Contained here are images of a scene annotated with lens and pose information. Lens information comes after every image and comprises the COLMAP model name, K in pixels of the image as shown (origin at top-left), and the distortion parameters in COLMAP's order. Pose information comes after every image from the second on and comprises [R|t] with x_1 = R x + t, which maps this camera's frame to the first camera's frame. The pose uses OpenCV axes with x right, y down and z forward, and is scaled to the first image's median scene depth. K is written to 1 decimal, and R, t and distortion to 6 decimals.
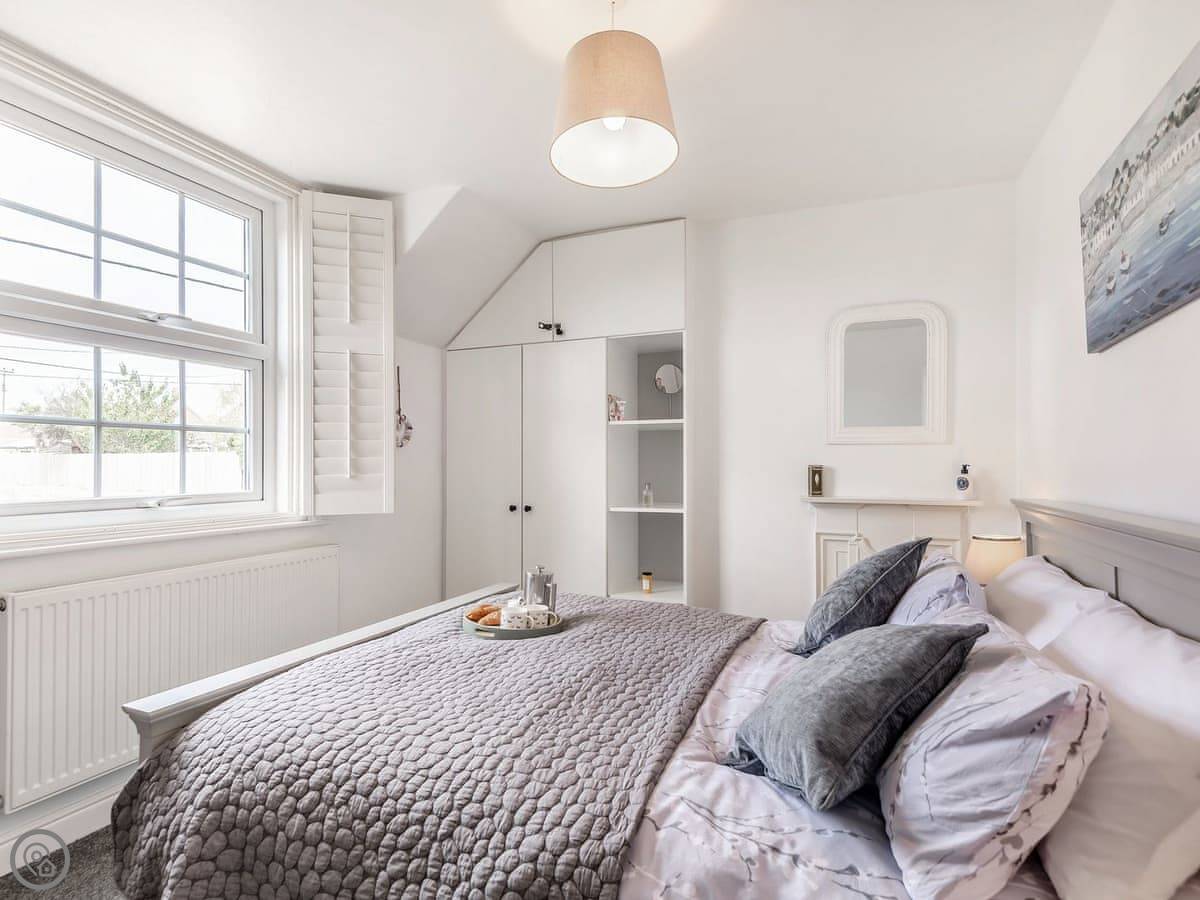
lens RADIAL K [[650.5, 0, 600.0], [0, 650.5, 450.0], [0, 0, 1]] dist [0.033052, -0.027329]
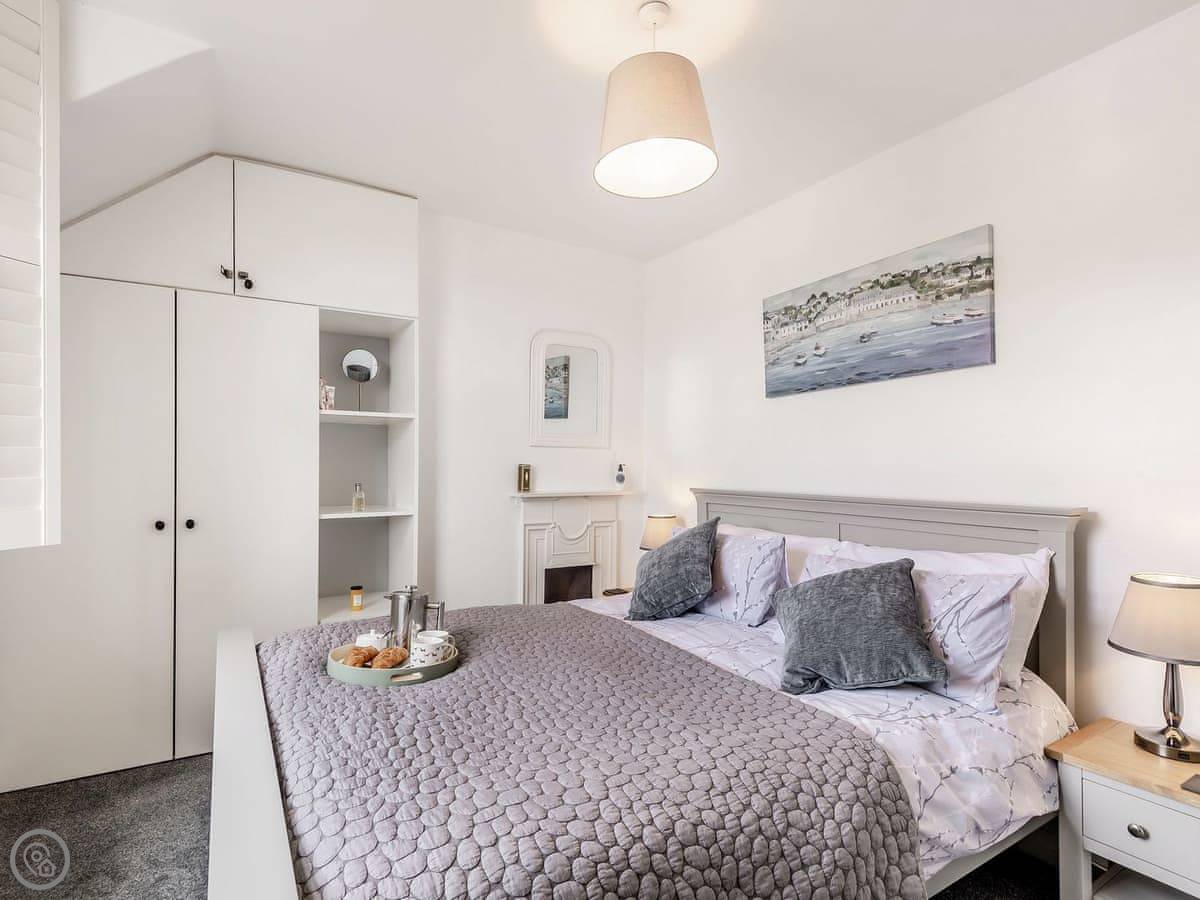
lens RADIAL K [[692.8, 0, 509.0], [0, 692.8, 445.2], [0, 0, 1]] dist [0.065263, -0.055760]
pose [[0.560596, 0.025749, 0.827689, -1.041645], [-0.026688, 0.999559, -0.013020, 0.010805], [-0.827659, -0.014790, 0.561036, 0.553124]]
